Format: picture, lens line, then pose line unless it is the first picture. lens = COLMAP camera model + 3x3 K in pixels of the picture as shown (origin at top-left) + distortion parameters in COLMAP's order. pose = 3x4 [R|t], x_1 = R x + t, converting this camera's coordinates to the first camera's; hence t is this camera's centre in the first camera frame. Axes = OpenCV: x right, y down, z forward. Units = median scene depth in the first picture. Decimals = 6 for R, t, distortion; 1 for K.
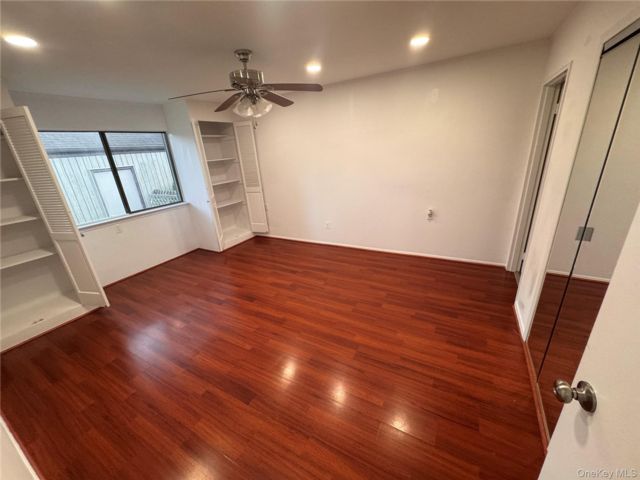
lens RADIAL K [[255.5, 0, 320.8], [0, 255.5, 241.0], [0, 0, 1]] dist [-0.002845, 0.000905]
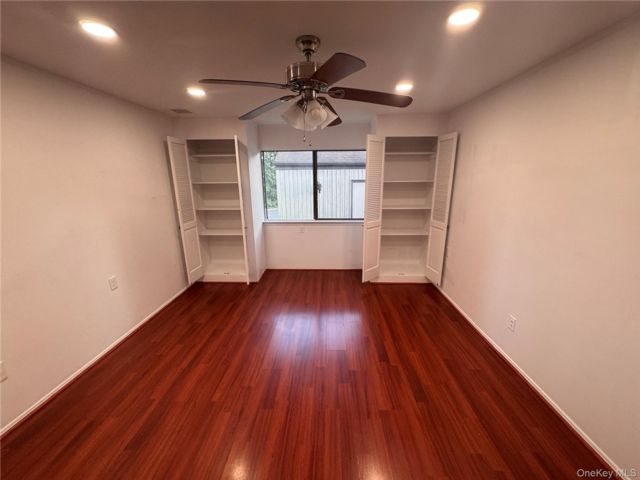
lens RADIAL K [[255.5, 0, 321.0], [0, 255.5, 240.6], [0, 0, 1]] dist [-0.002845, 0.000905]
pose [[0.462746, 0.282388, -0.840311, 0.253830], [-0.330201, 0.934602, 0.132238, -0.171357], [0.822699, 0.216279, 0.525728, 0.412901]]
